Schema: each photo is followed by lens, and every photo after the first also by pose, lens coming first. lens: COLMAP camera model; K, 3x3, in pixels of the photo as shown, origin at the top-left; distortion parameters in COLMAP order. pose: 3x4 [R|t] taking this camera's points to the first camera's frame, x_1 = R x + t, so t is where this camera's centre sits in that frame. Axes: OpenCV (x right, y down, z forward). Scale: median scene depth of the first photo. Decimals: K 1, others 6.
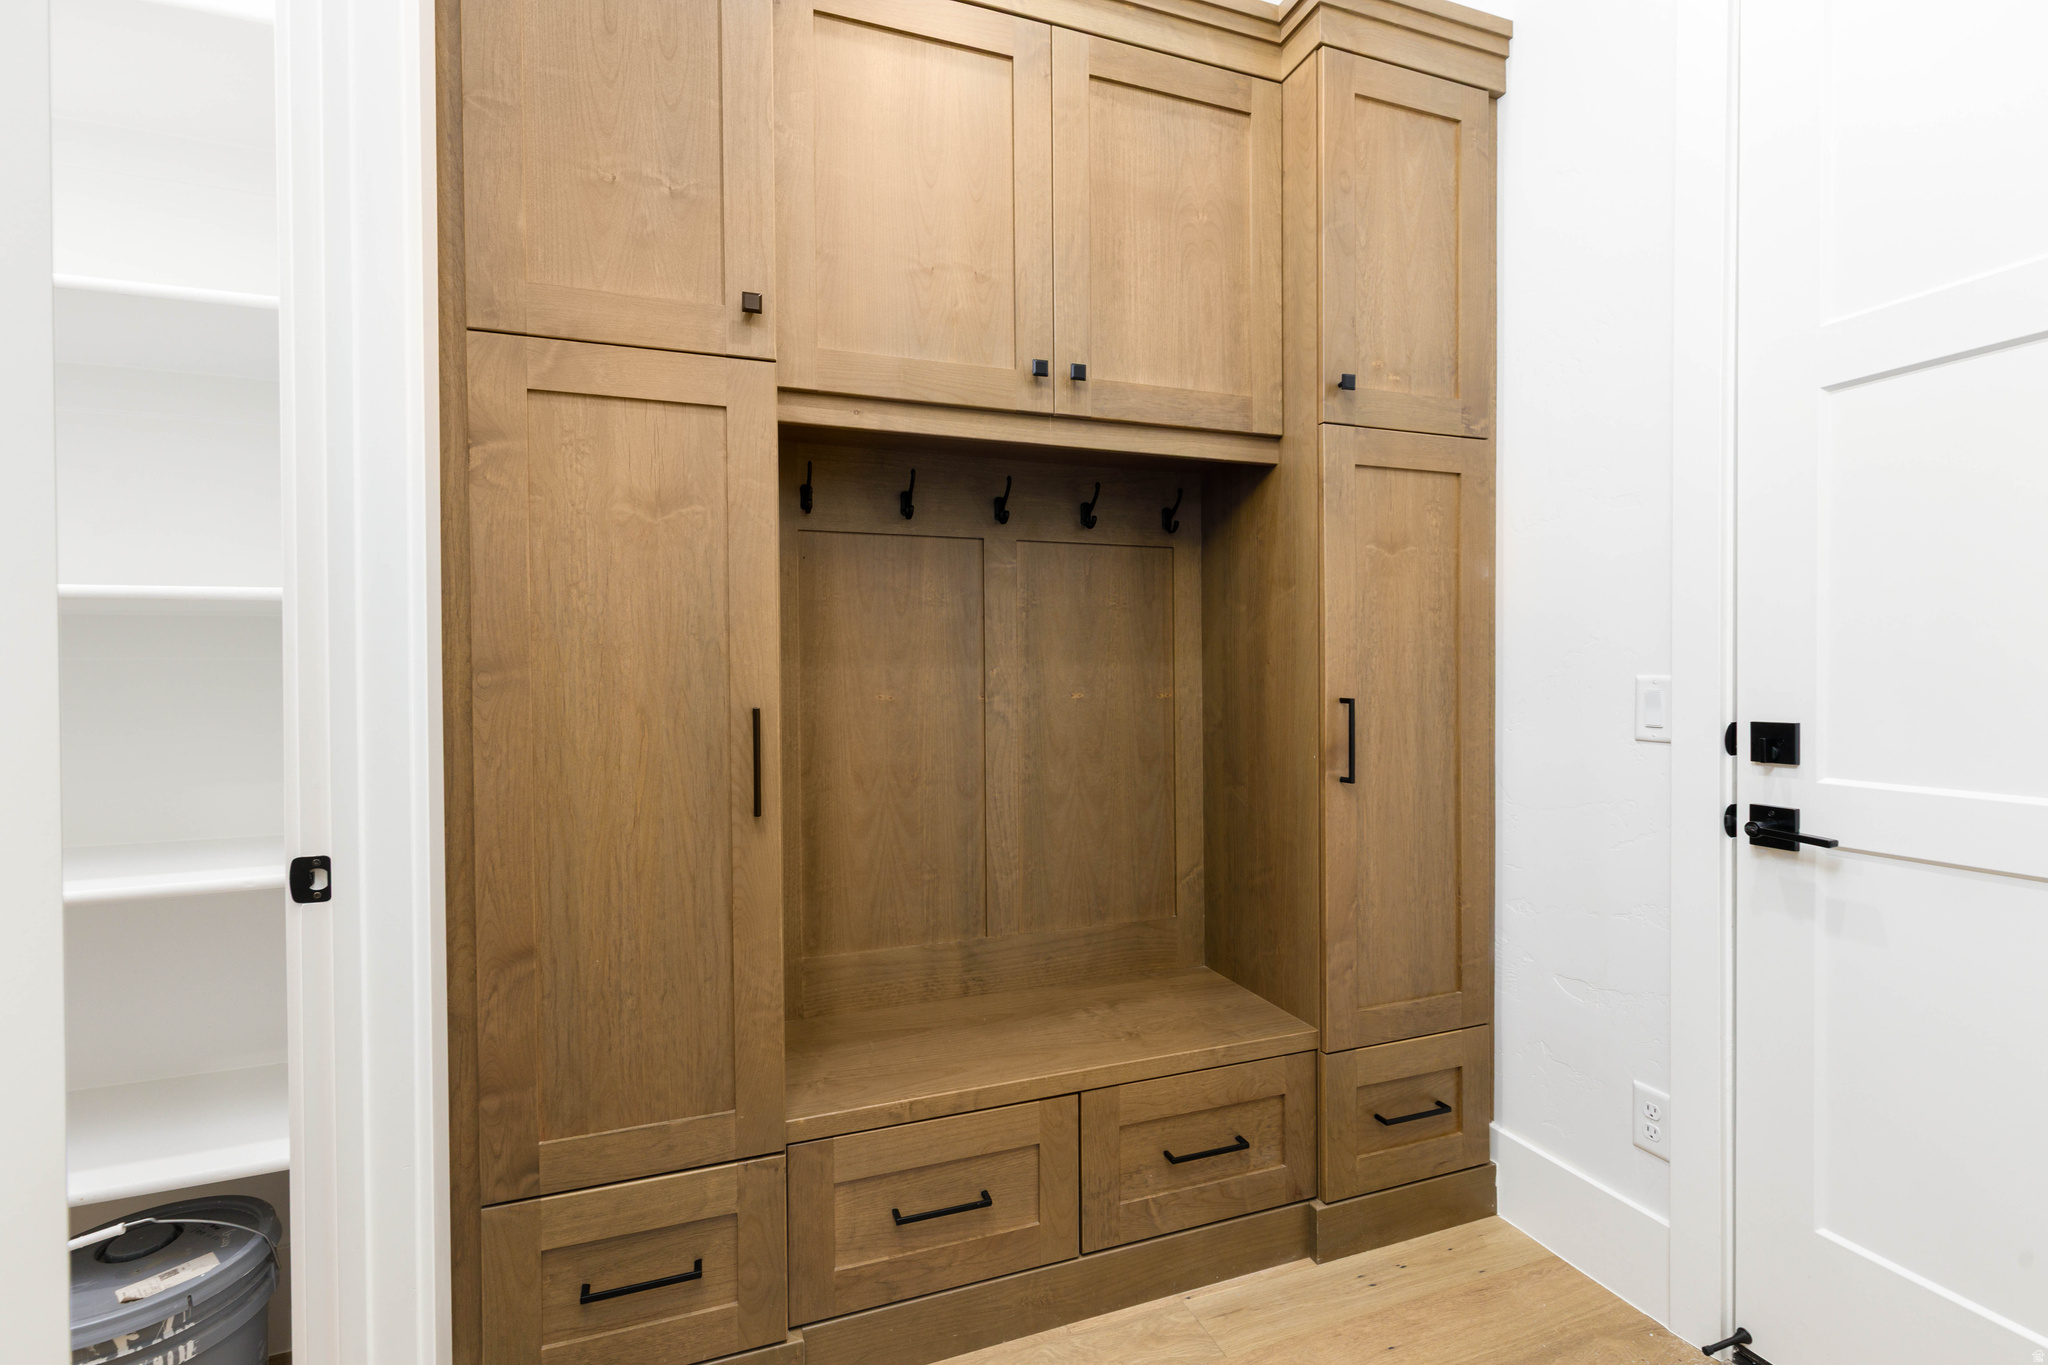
lens RADIAL K [[916.8, 0, 1026.2], [0, 916.8, 677.2], [0, 0, 1]] dist [0.000947, 0.000050]
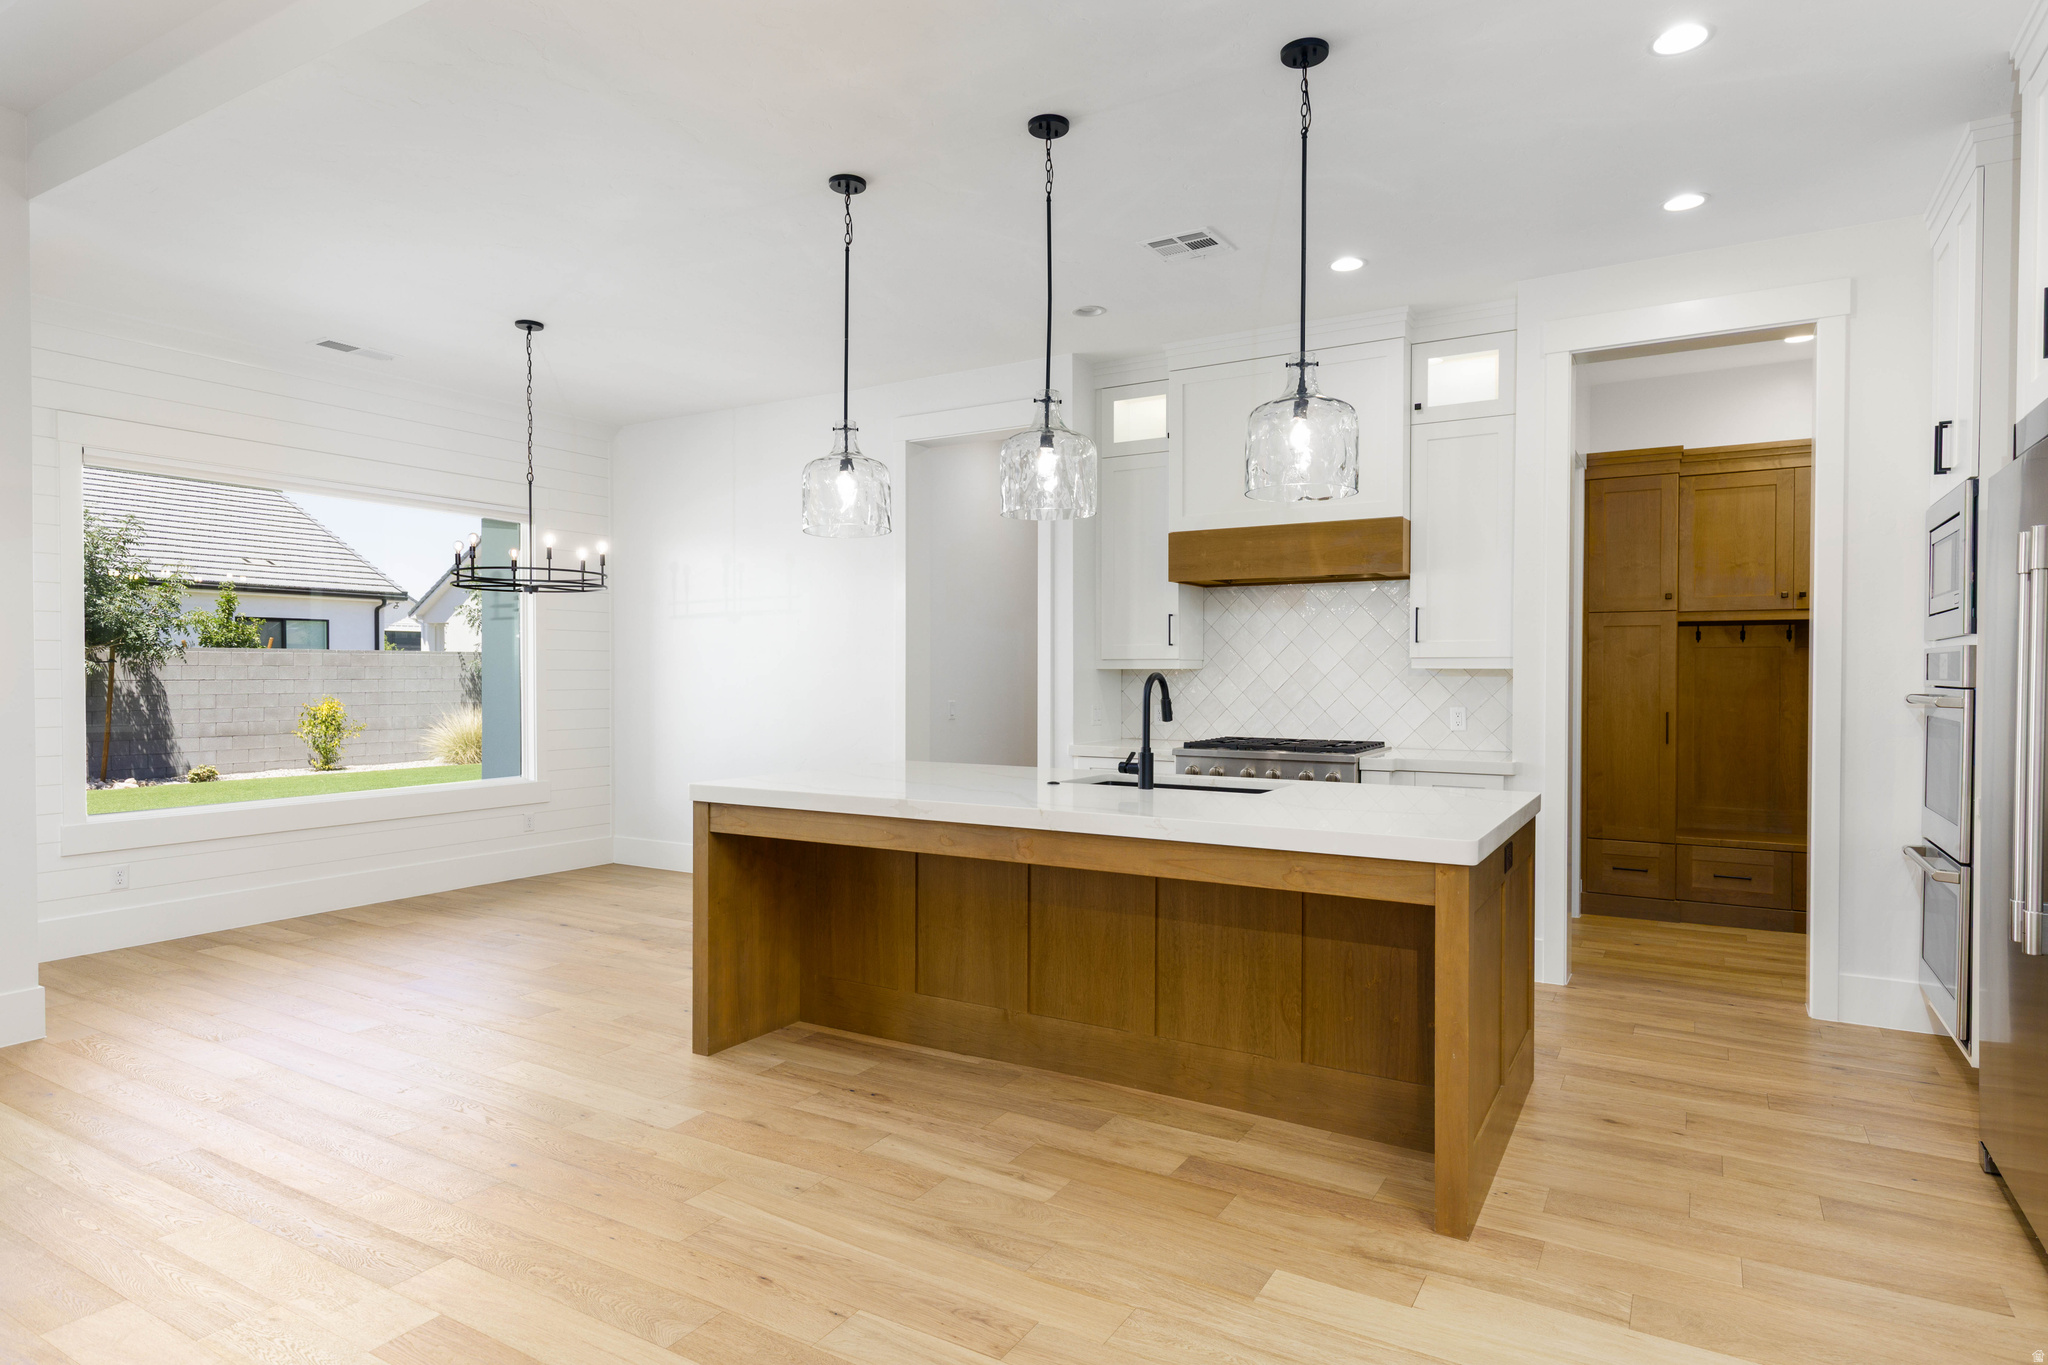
lens RADIAL K [[1130.7, 0, 1025.6], [0, 1130.7, 681.5], [0, 0, 1]] dist [0.003817, 0.001223]
pose [[0.631739, 0.016079, -0.775014, 1.465897], [-0.015005, 0.999851, 0.008513, -0.081080], [0.775036, 0.006251, 0.631886, -3.533585]]
